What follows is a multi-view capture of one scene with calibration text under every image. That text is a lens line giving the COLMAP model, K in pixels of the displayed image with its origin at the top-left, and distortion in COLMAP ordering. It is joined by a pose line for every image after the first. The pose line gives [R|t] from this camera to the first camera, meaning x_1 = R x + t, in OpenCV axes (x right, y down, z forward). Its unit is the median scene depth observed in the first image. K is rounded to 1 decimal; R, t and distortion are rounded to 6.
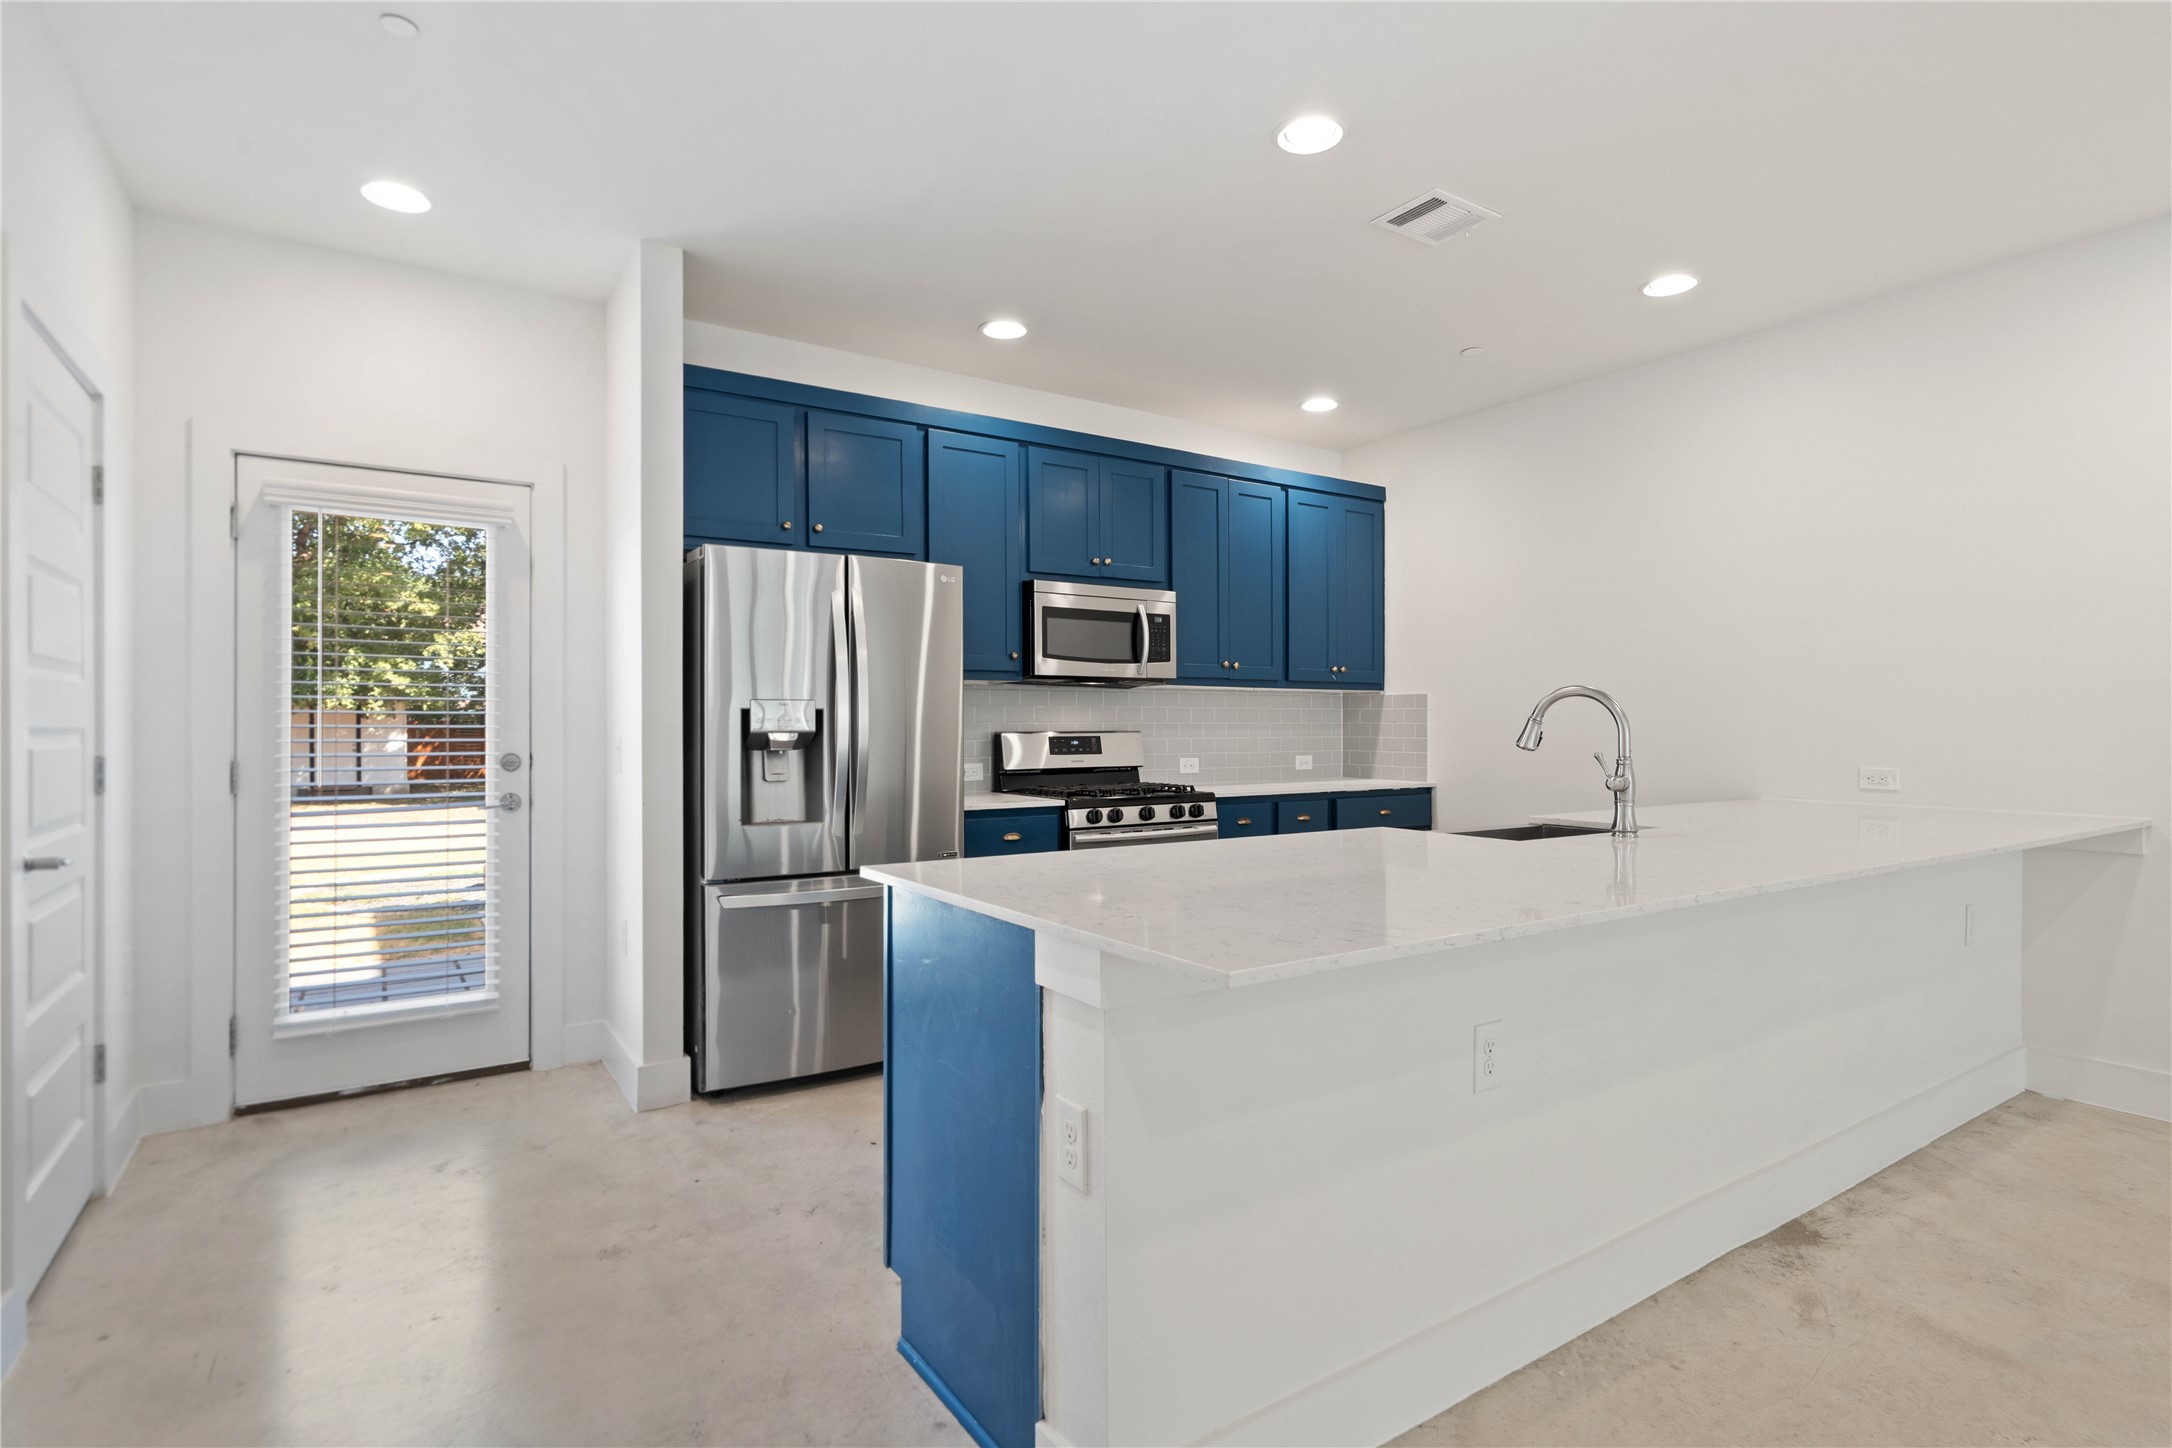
lens RADIAL K [[1051.9, 0, 1083.2], [0, 1051.9, 721.0], [0, 0, 1]] dist [0.002256, 0.001716]
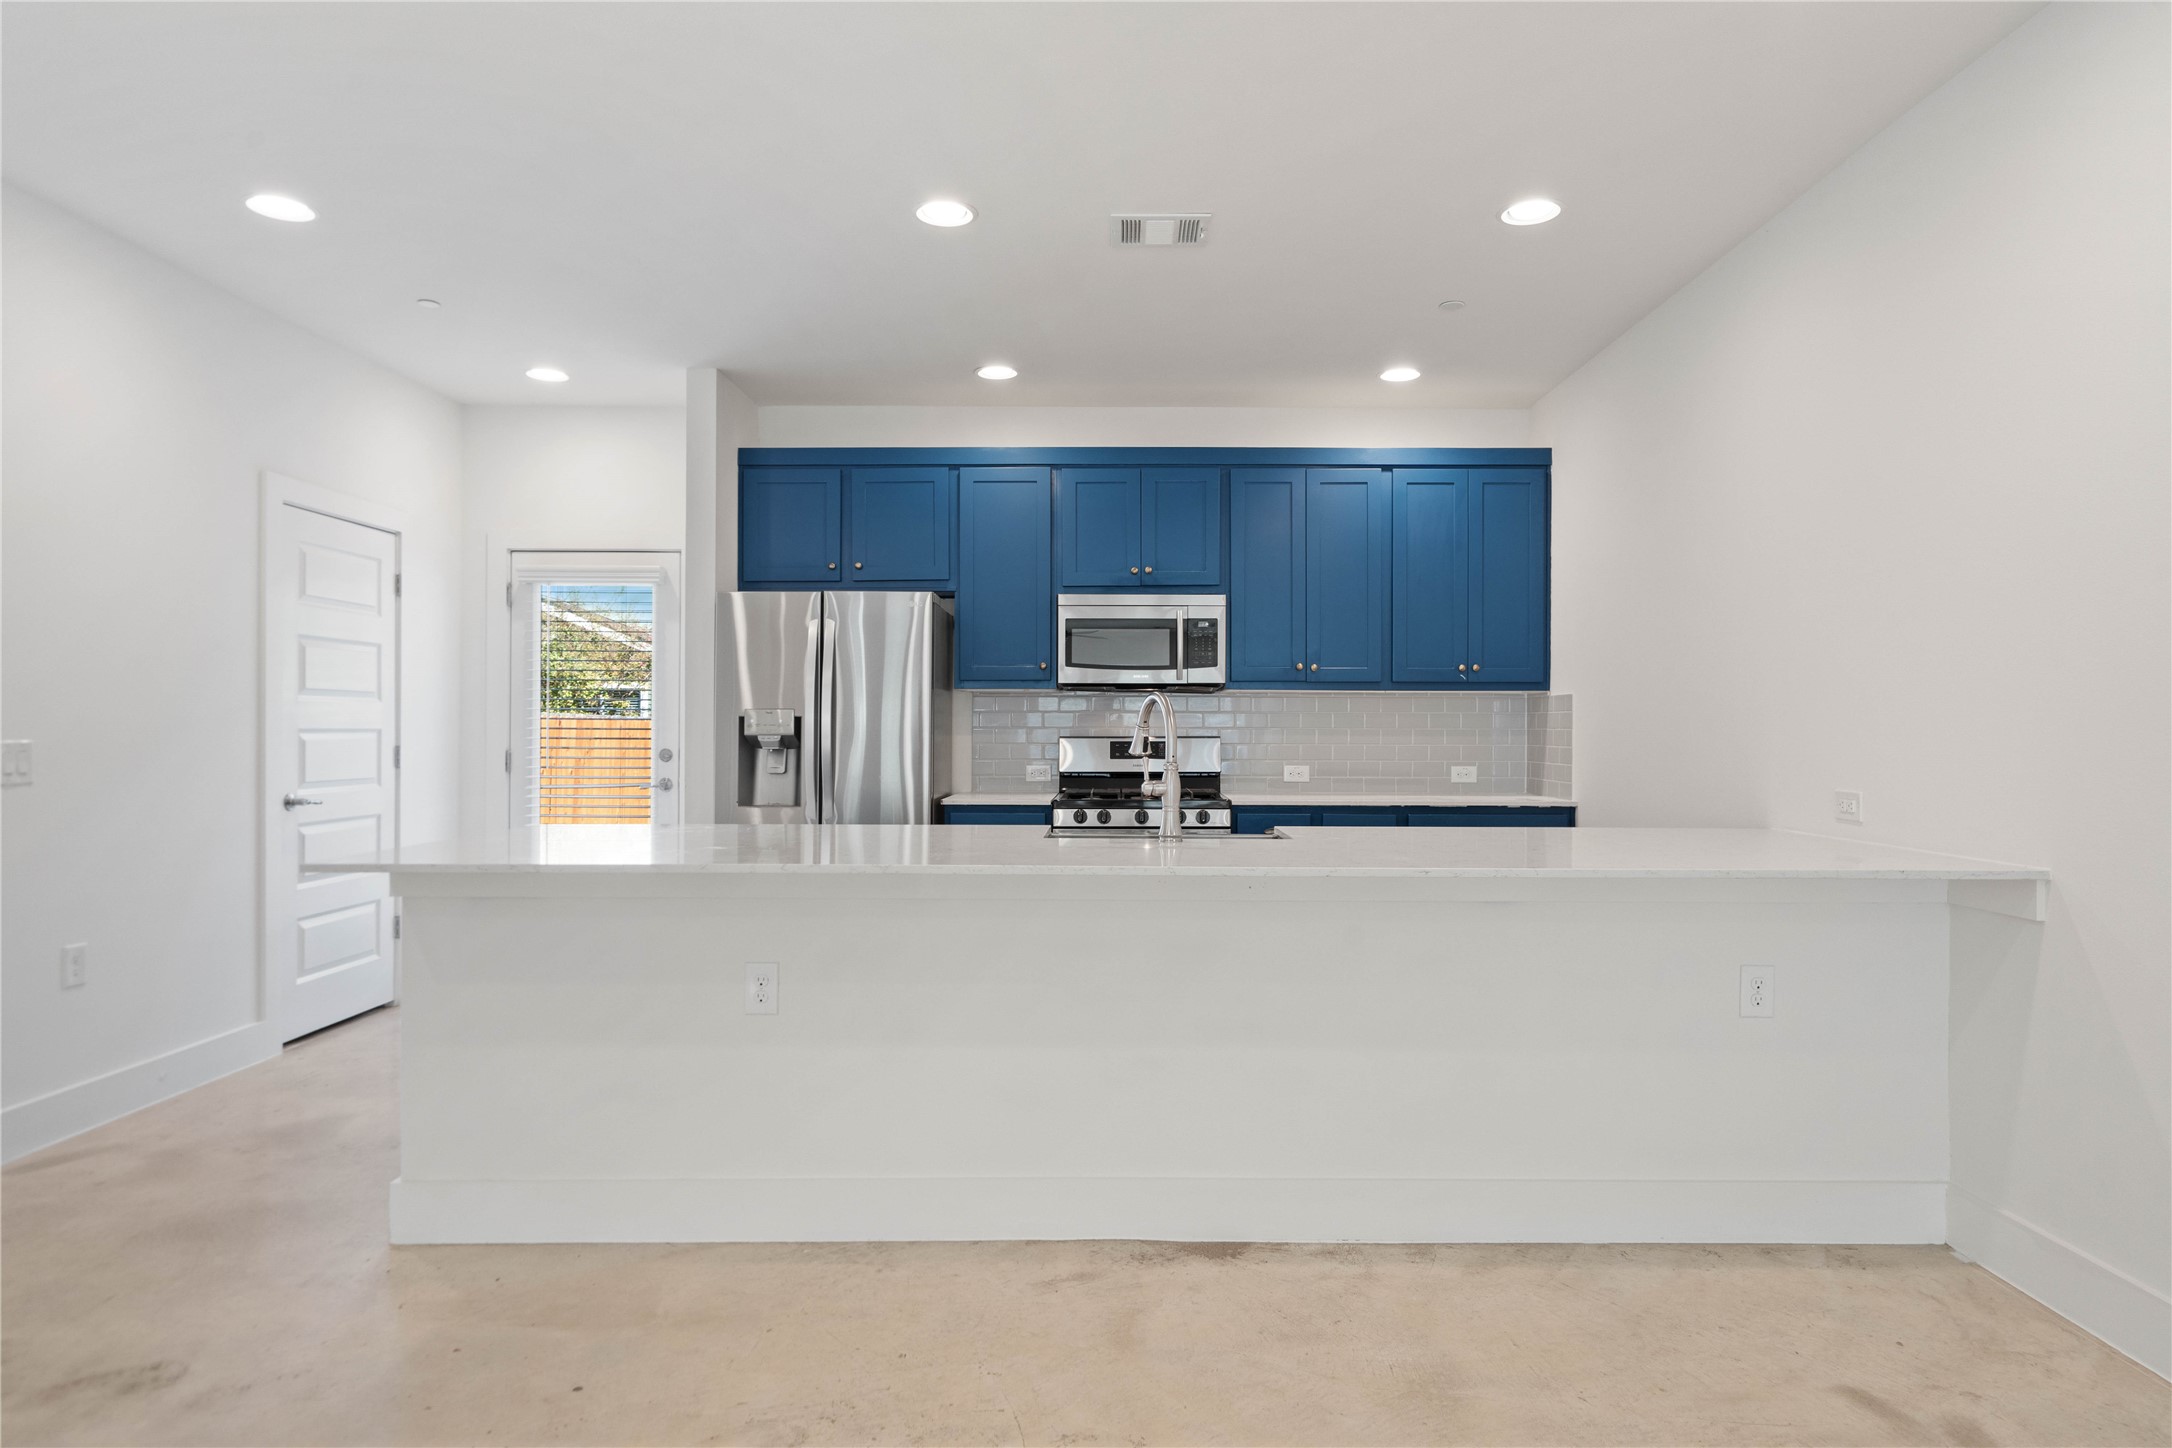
lens RADIAL K [[1212.9, 0, 1109.0], [0, 1212.9, 721.7], [0, 0, 1]] dist [0.008747, -0.001330]
pose [[0.839026, 0.002259, -0.544087, 0.703106], [-0.002077, 0.999997, 0.000950, -0.006366], [0.544088, 0.000333, 0.839028, -0.008368]]
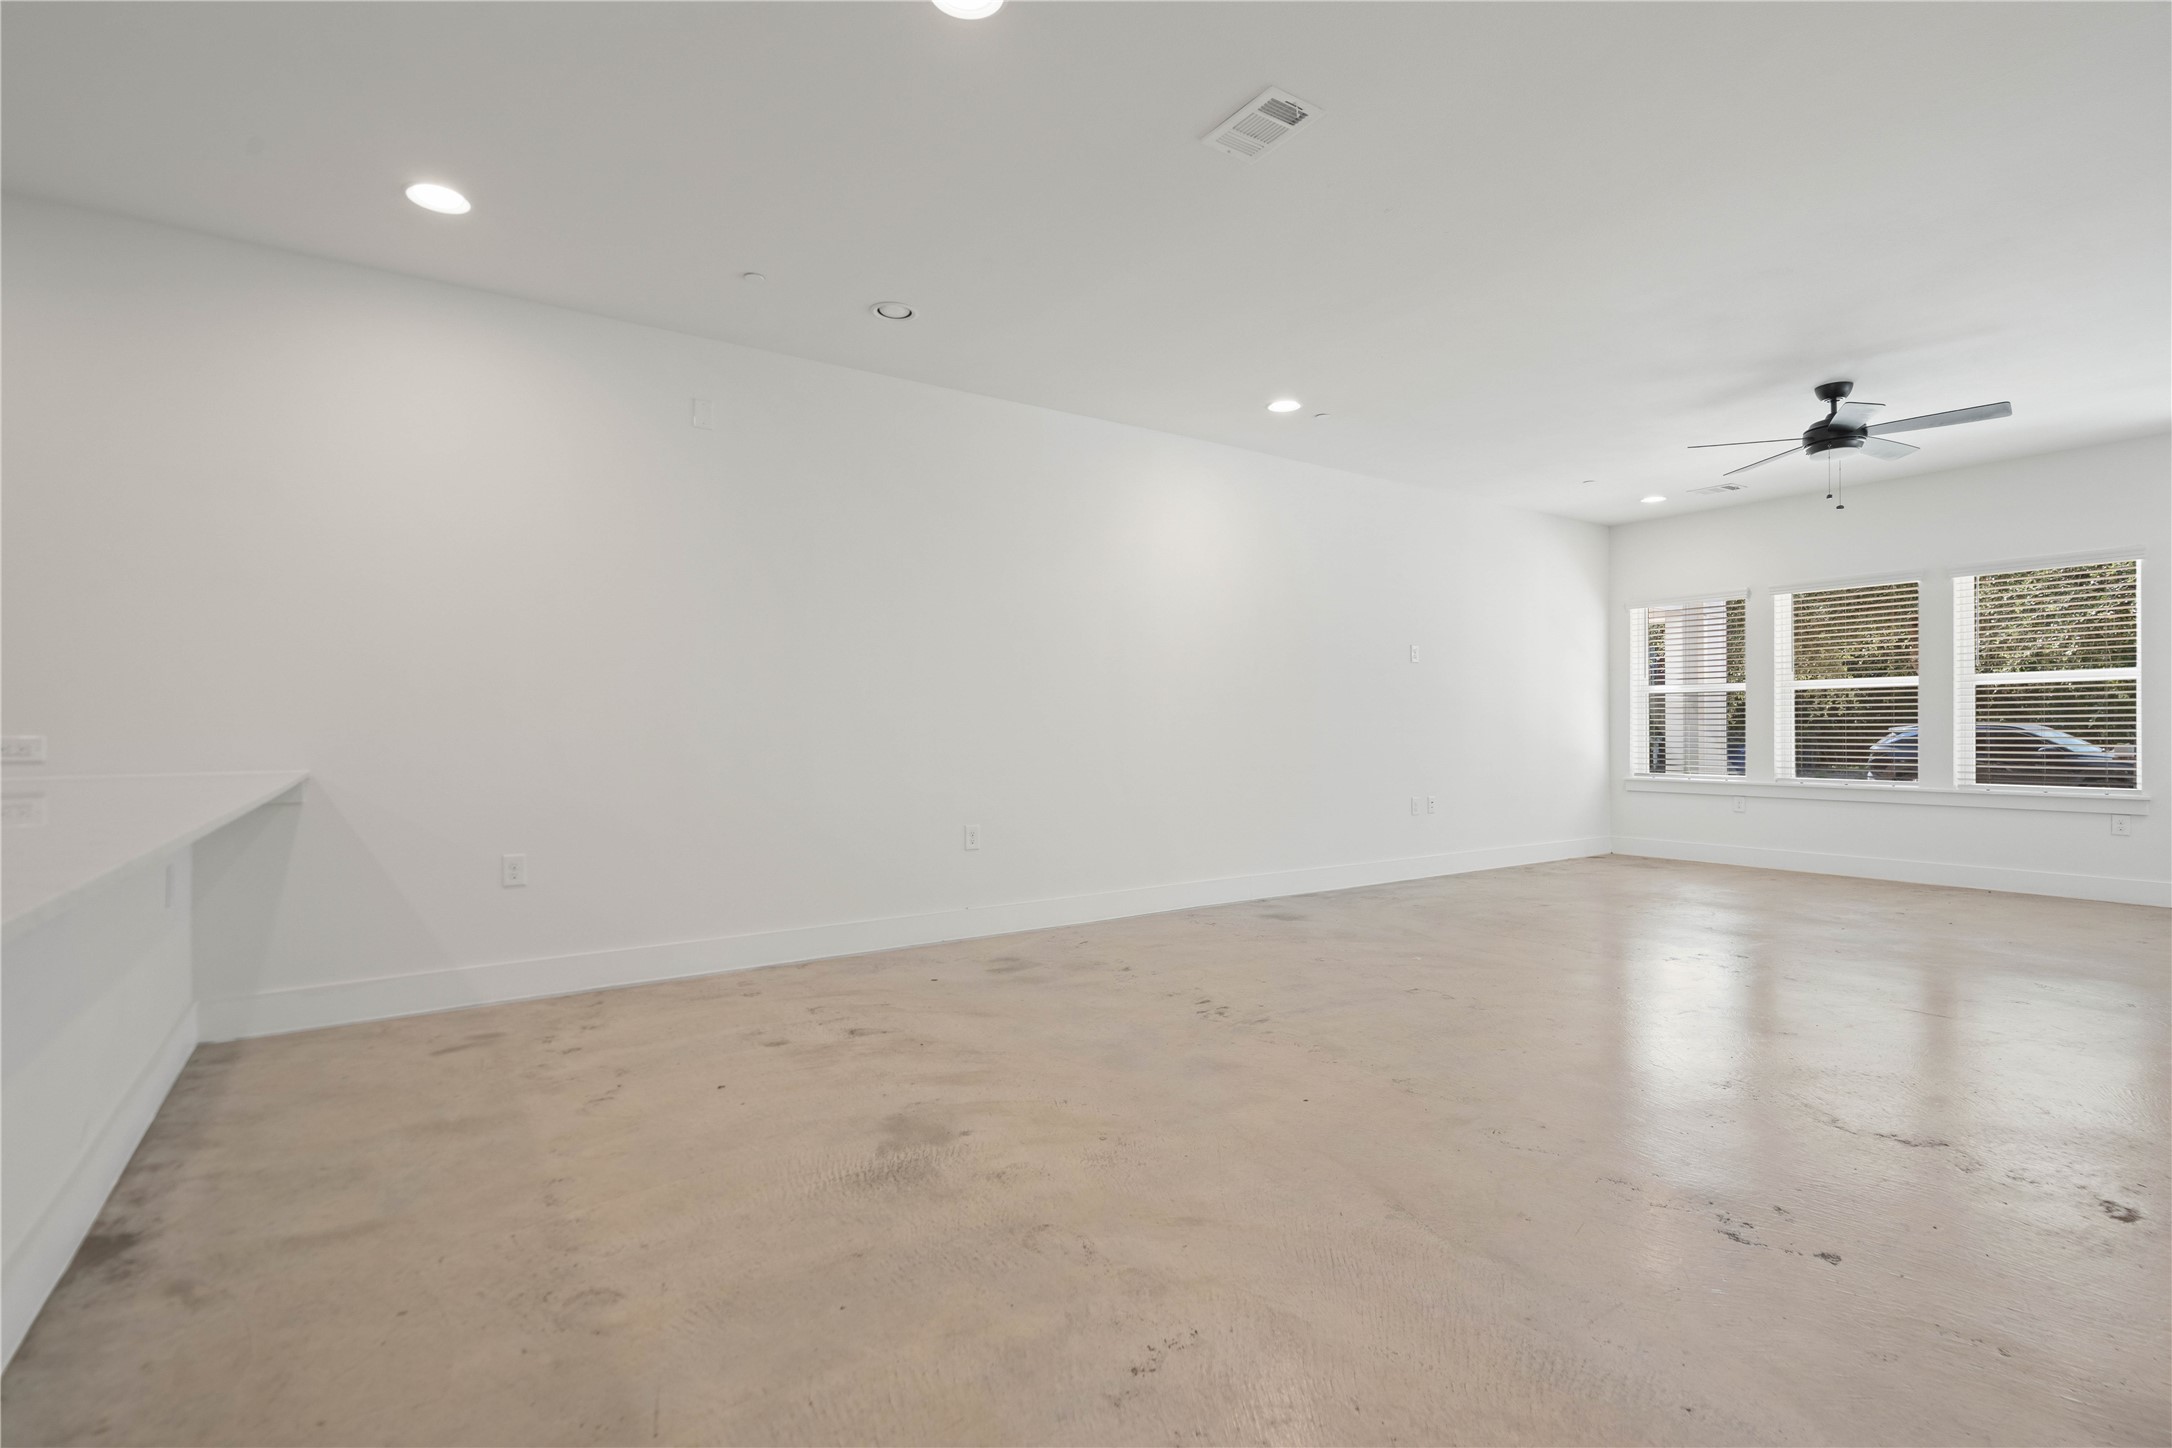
lens RADIAL K [[1051.9, 0, 1095.6], [0, 1051.9, 721.2], [0, 0, 1]] dist [0.002256, 0.001716]
pose [[-0.016770, 0.011419, 0.999794, -0.120792], [-0.003890, 0.999926, -0.011486, 0.036556], [-0.999852, -0.004082, -0.016724, 0.119061]]
